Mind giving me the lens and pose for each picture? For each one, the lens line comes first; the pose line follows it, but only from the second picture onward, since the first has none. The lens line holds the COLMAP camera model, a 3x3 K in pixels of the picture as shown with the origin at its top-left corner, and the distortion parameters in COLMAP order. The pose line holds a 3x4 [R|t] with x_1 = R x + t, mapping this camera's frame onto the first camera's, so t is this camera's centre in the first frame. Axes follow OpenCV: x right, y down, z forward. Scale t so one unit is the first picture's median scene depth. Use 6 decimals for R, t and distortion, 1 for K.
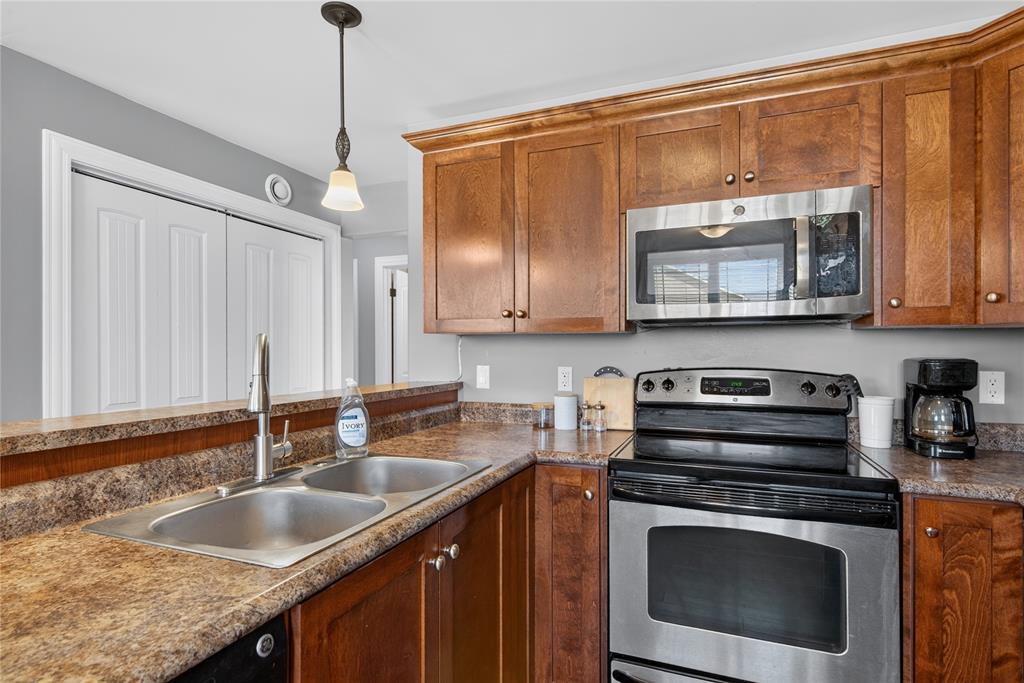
lens RADIAL K [[508.7, 0, 519.0], [0, 508.7, 349.7], [0, 0, 1]] dist [0.002344, -0.001270]
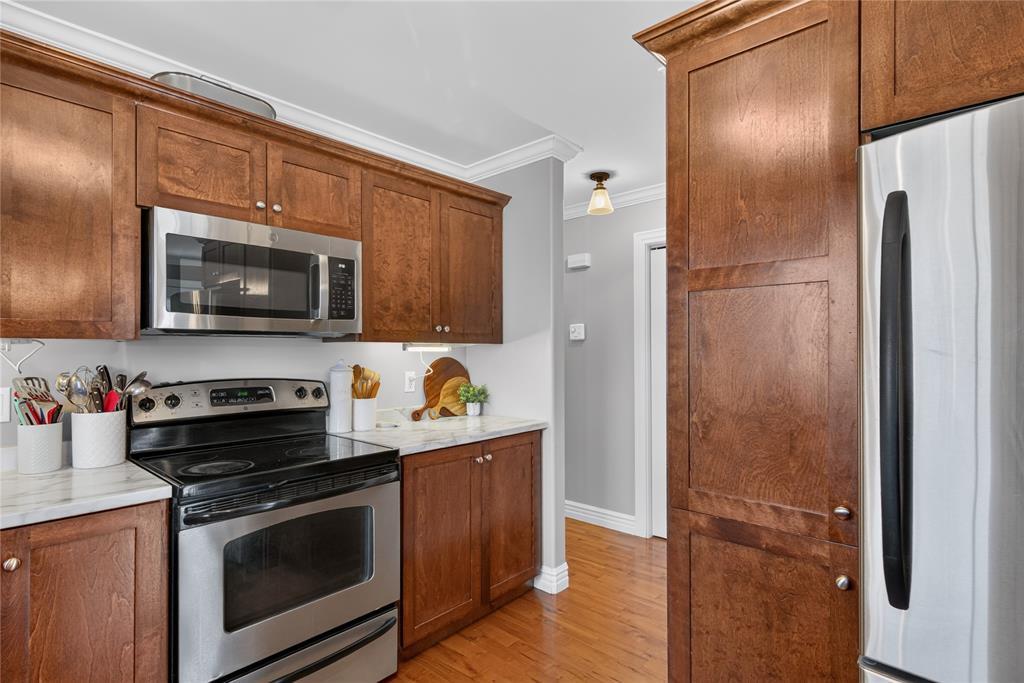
lens RADIAL K [[508.7, 0, 519.0], [0, 508.7, 349.7], [0, 0, 1]] dist [0.002344, -0.001270]
pose [[0.355832, 0.008214, 0.934514, -0.430328], [0.006161, 0.999919, -0.011135, -0.012438], [-0.934529, 0.009720, 0.355753, 0.095809]]
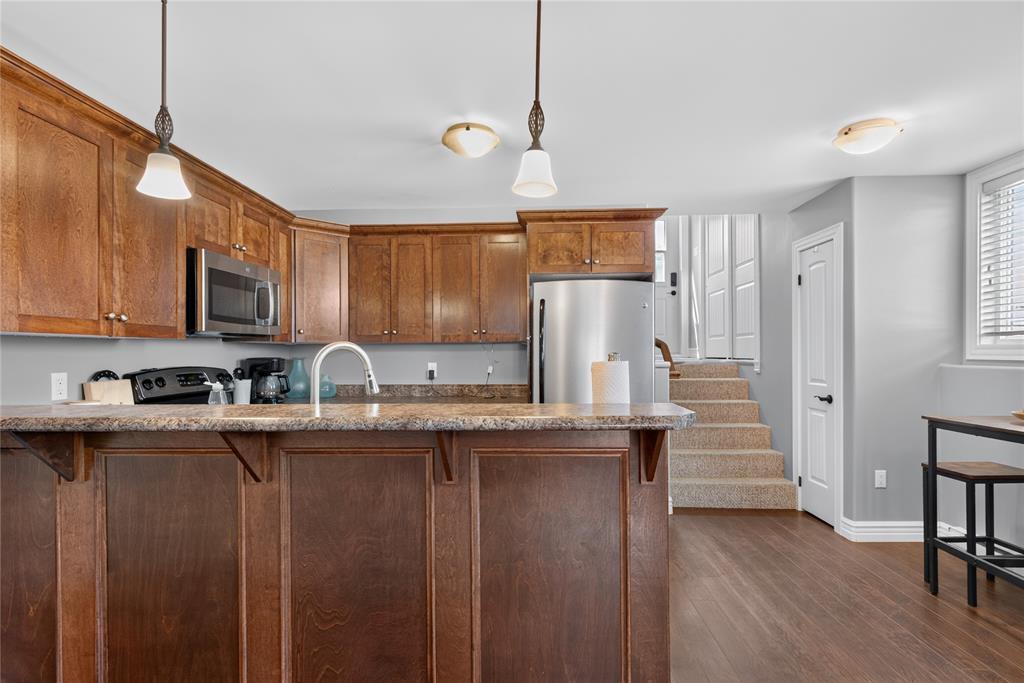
lens RADIAL K [[508.7, 0, 519.0], [0, 508.7, 349.7], [0, 0, 1]] dist [0.002344, -0.001270]
pose [[-0.337692, 0.007916, 0.941224, -1.441566], [0.008589, 0.999949, -0.005328, 0.005769], [-0.941218, 0.006285, -0.337742, 0.730887]]
